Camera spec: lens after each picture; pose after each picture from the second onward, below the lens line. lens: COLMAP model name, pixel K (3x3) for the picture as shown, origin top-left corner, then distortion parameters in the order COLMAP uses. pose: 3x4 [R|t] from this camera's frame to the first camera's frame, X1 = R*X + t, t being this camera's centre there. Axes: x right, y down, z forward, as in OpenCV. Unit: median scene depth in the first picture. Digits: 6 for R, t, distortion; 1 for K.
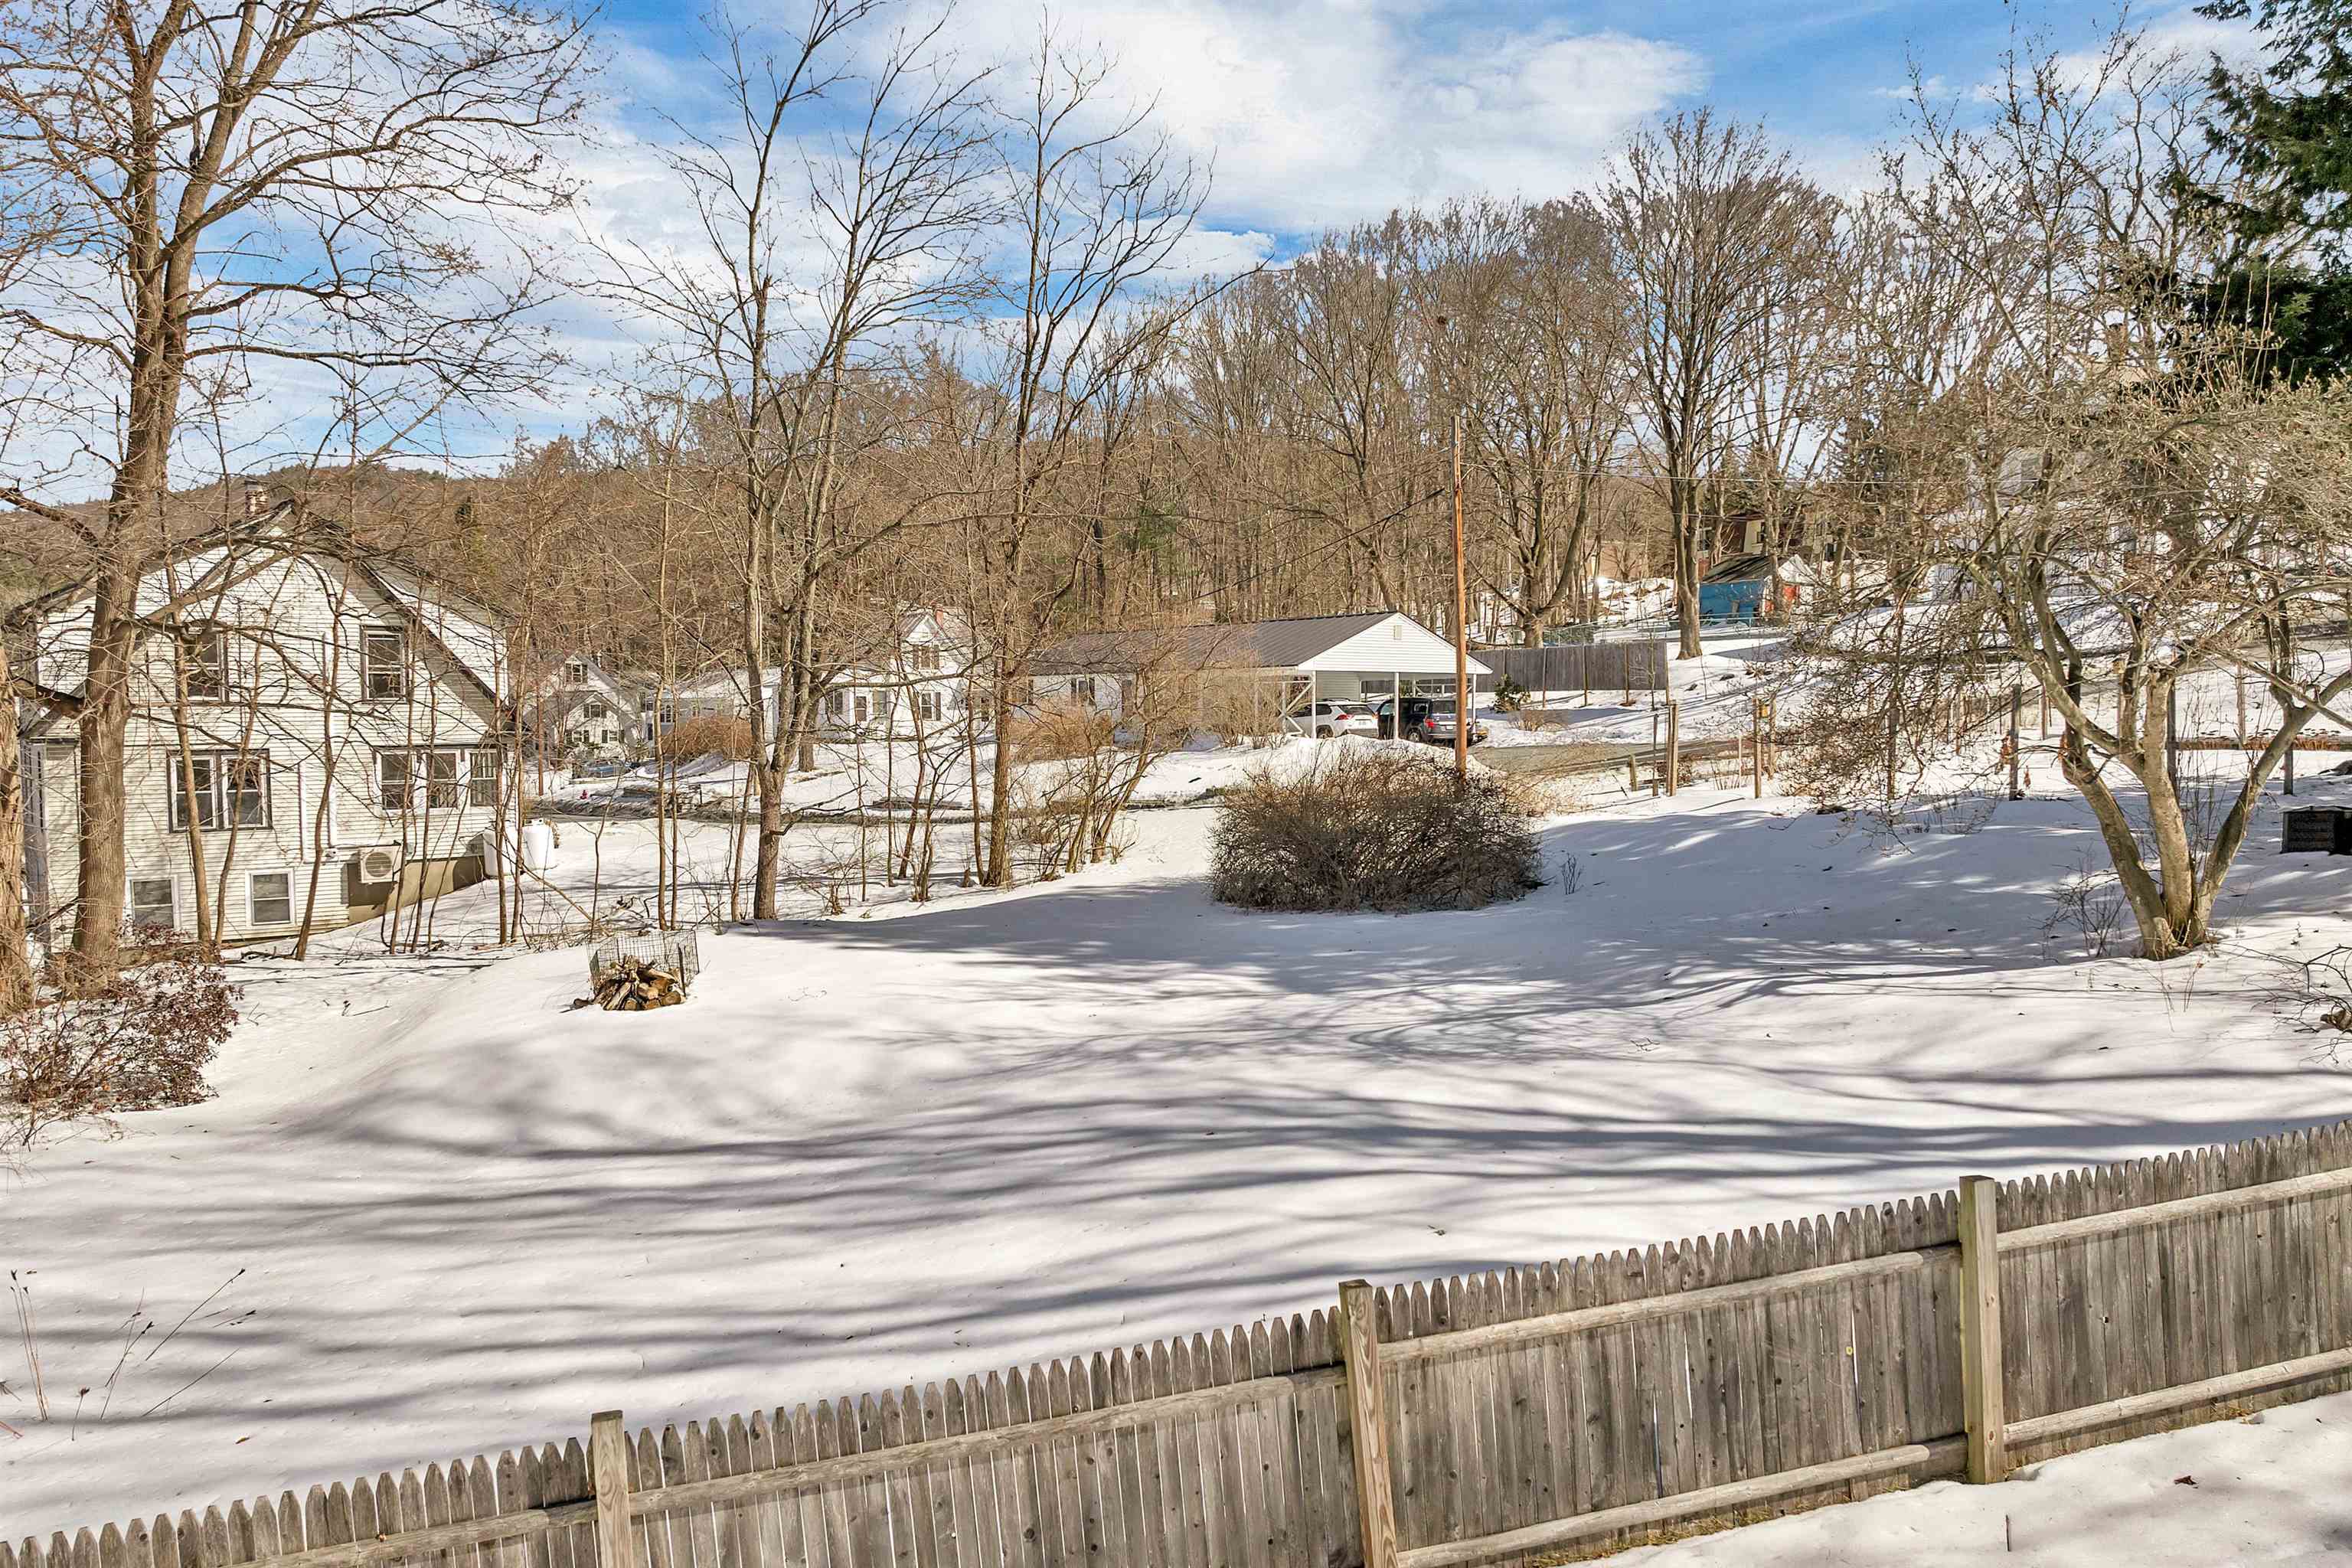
lens RADIAL K [[1685.6, 0, 1190.8], [0, 1685.6, 800.6], [0, 0, 1]] dist [-0.035614, -0.001287]
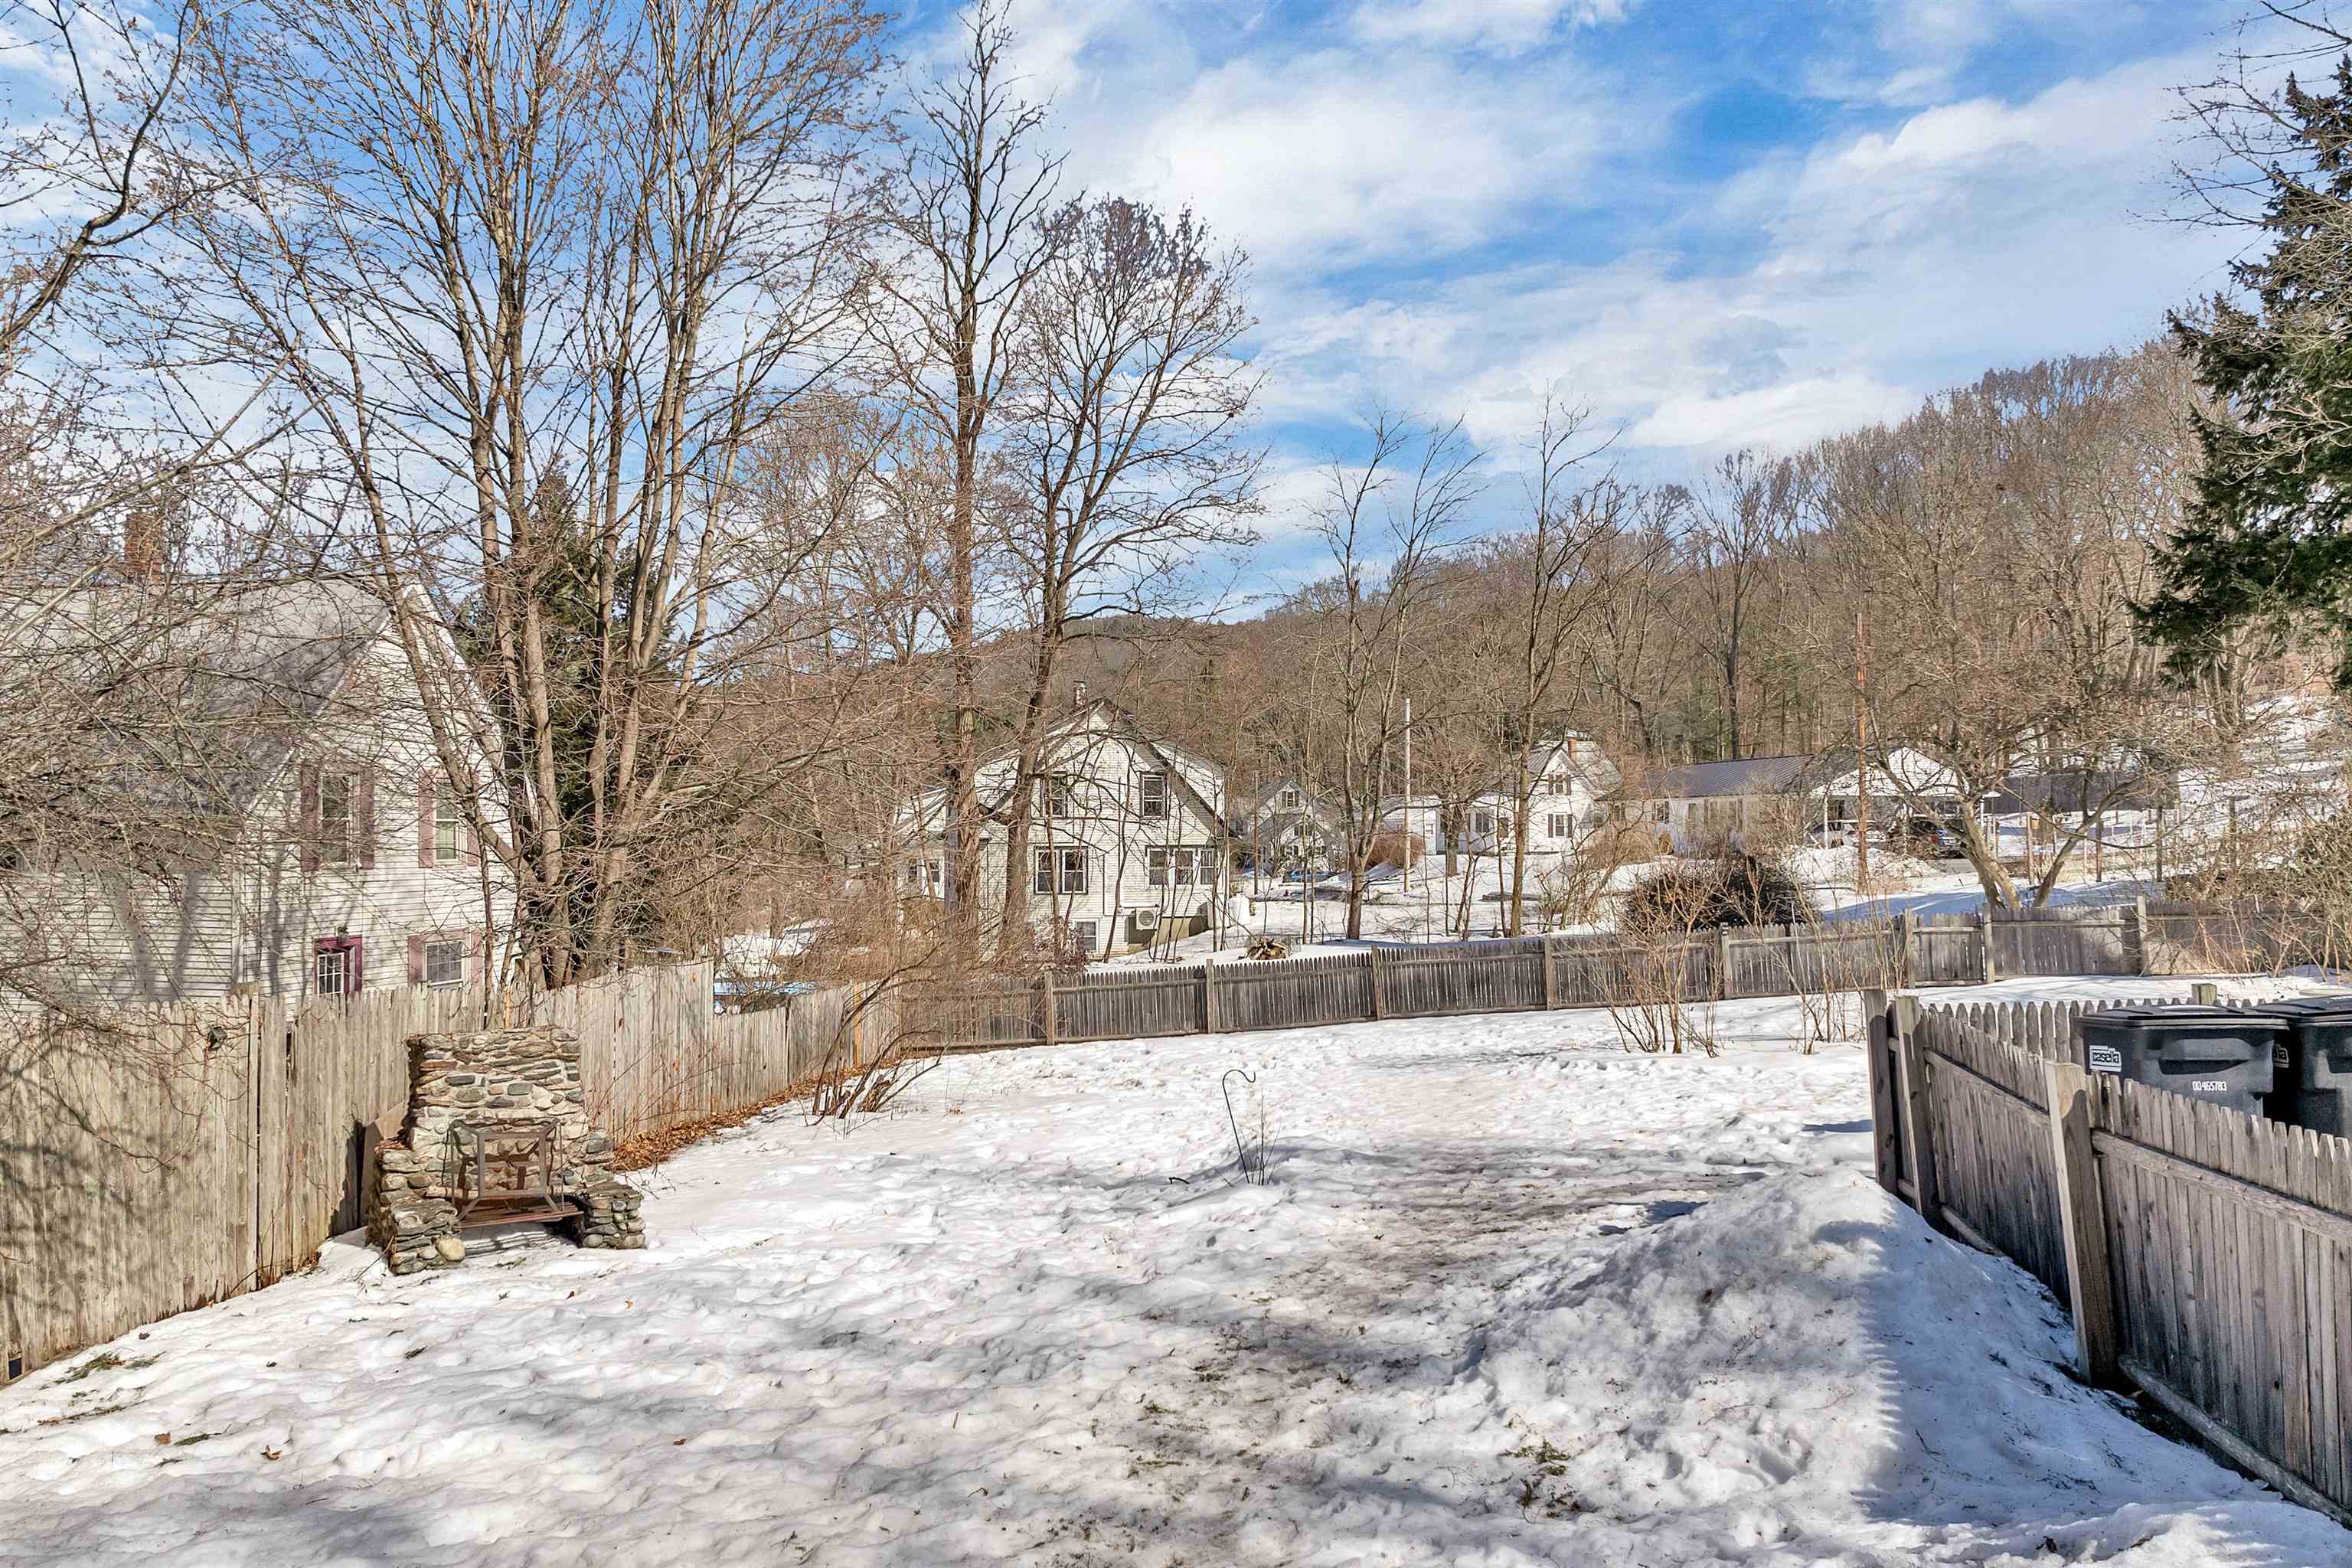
lens RADIAL K [[1685.6, 0, 1176.5], [0, 1685.6, 787.5], [0, 0, 1]] dist [-0.035614, -0.001287]
pose [[0.910321, -0.007125, -0.413842, 0.215341], [-0.026503, 0.996797, -0.075458, 0.033924], [0.413054, 0.079659, 0.907216, -0.475768]]
